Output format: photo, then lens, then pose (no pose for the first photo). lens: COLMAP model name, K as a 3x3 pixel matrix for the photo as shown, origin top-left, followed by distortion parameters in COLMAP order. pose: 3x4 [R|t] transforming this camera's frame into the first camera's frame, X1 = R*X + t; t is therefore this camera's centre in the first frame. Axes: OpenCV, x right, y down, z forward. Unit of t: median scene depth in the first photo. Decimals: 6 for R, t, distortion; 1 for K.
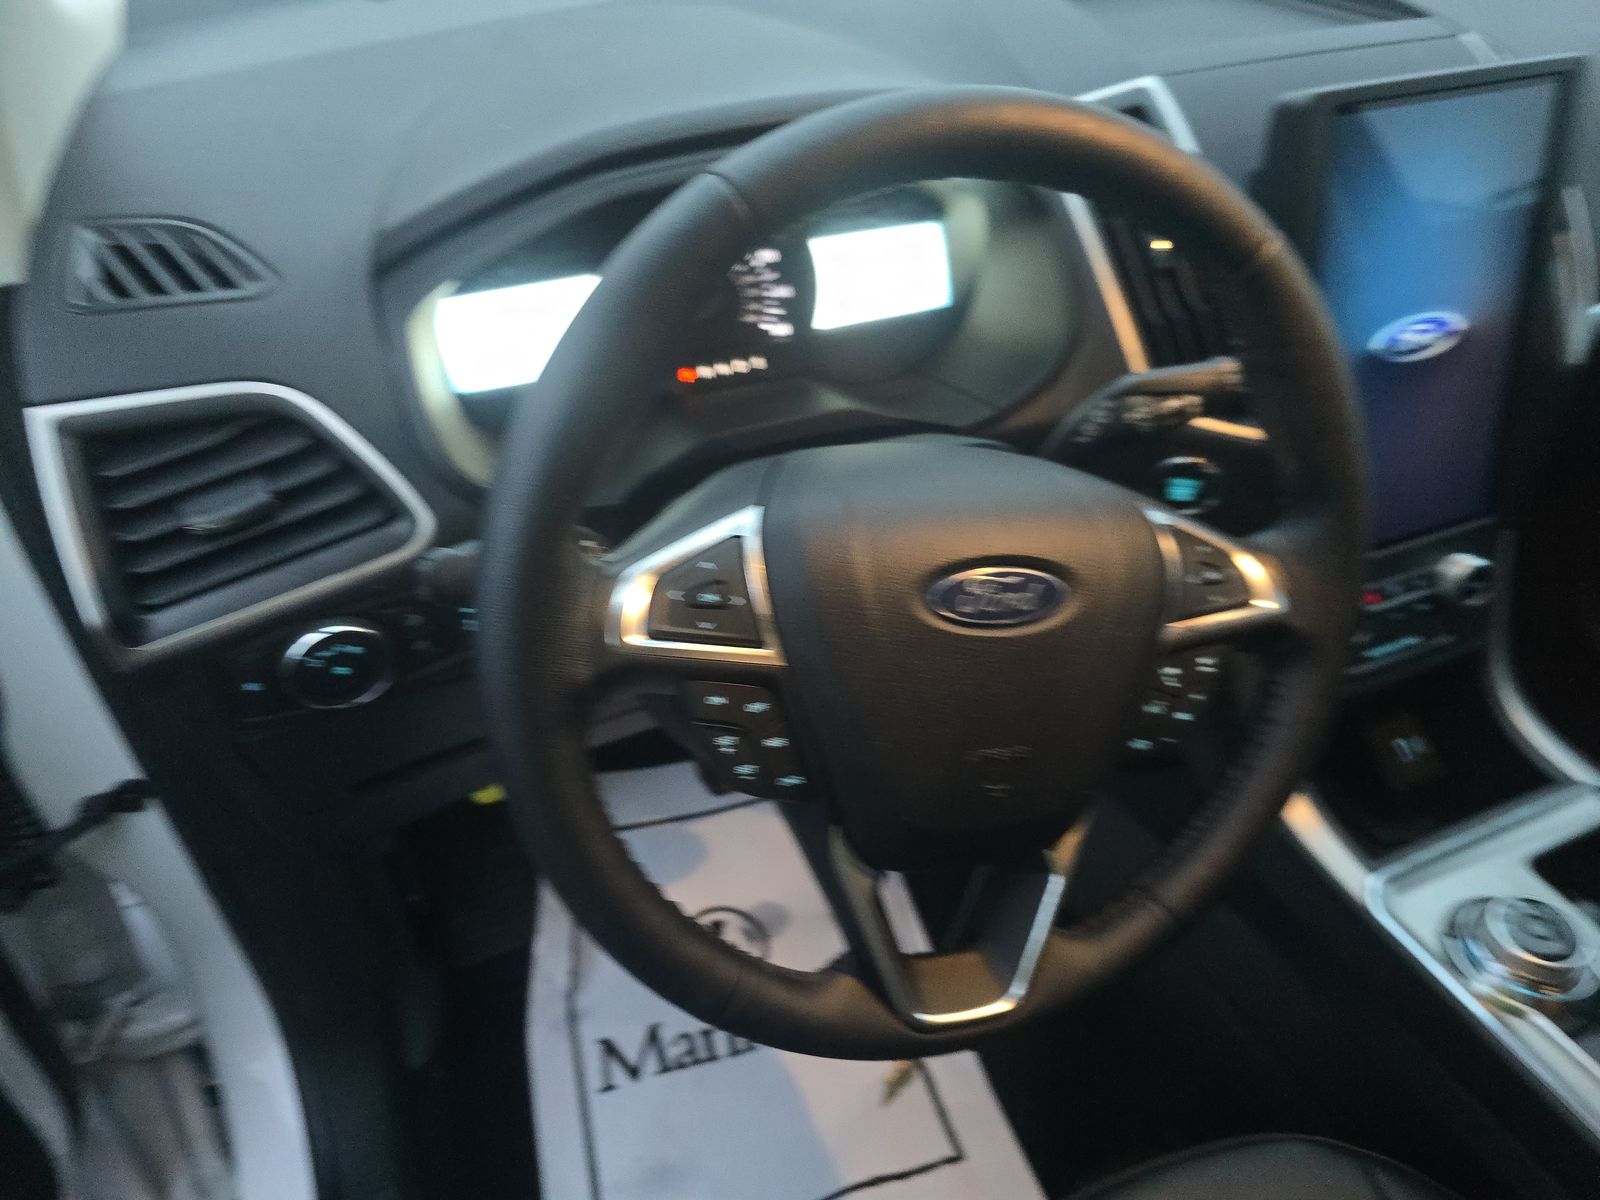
lens RADIAL K [[1104.2, 0, 803.3], [0, 1104.2, 639.0], [0, 0, 1]] dist [0.062634, -0.080714]
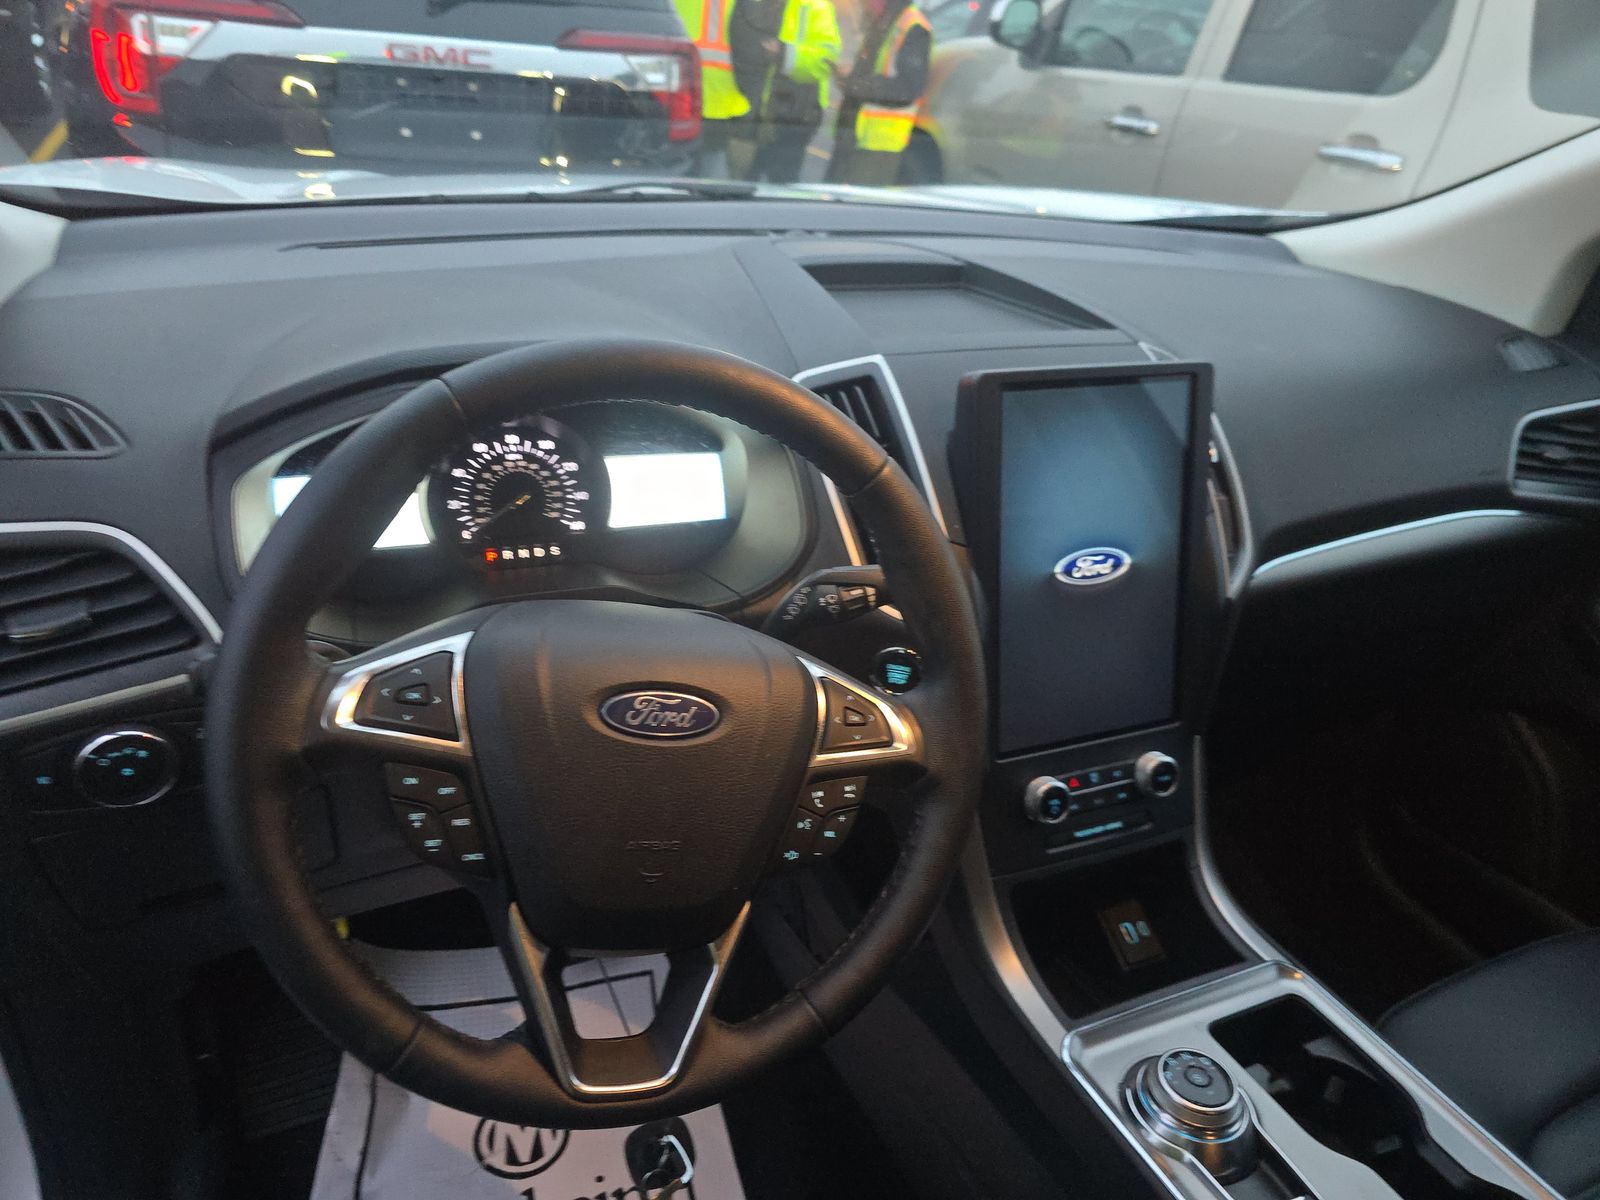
lens RADIAL K [[1104.2, 0, 803.3], [0, 1104.2, 639.0], [0, 0, 1]] dist [0.062634, -0.080714]
pose [[0.996878, 0.062375, 0.048420, 0.218883], [-0.050205, 0.973970, -0.221045, 0.117898], [-0.060947, 0.217924, 0.974061, -0.195210]]
